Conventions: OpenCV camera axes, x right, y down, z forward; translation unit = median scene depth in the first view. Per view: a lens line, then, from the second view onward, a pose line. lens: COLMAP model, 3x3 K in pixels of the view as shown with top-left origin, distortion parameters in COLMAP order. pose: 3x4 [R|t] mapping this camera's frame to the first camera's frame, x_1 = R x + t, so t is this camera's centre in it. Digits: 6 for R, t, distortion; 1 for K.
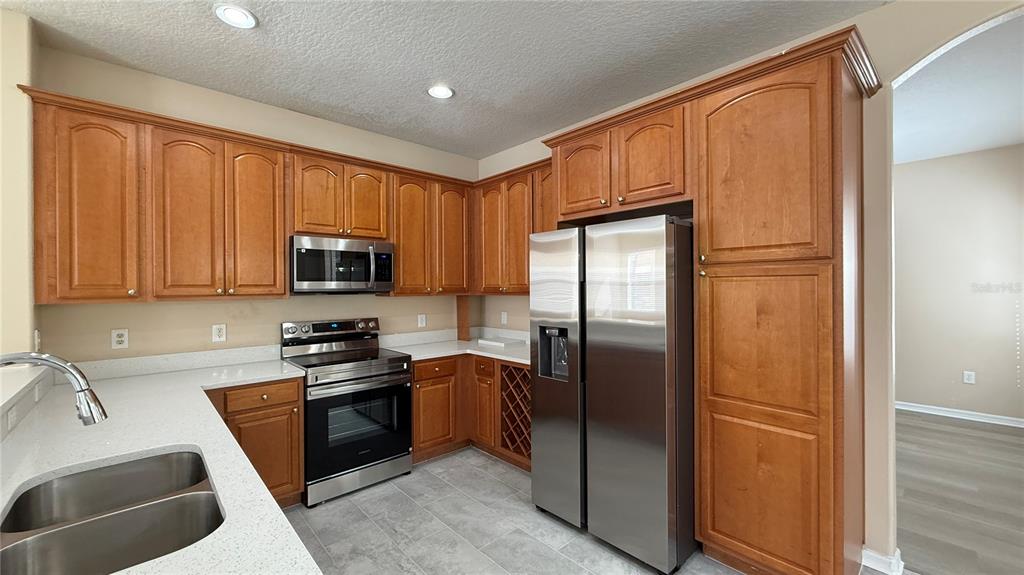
lens RADIAL K [[407.3, 0, 512.1], [0, 407.3, 286.3], [0, 0, 1]] dist [0.001541, 0.000365]
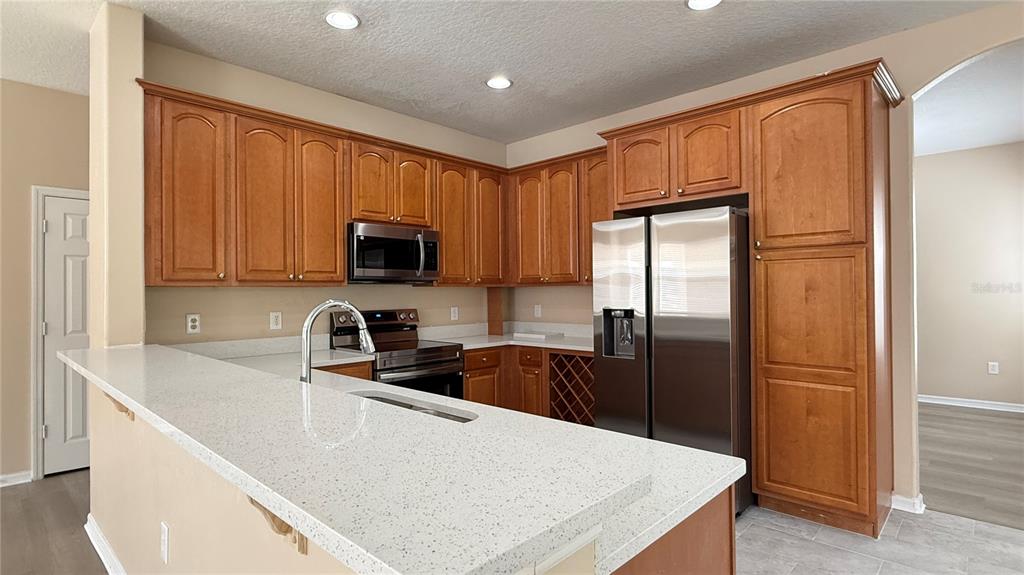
lens RADIAL K [[519.2, 0, 511.7], [0, 519.2, 288.0], [0, 0, 1]] dist [0.003797, 0.000637]
pose [[0.997318, -0.002354, 0.073157, -0.285741], [0.002894, 0.999969, -0.007269, 0.054456], [-0.073138, 0.007461, 0.997294, -0.351518]]
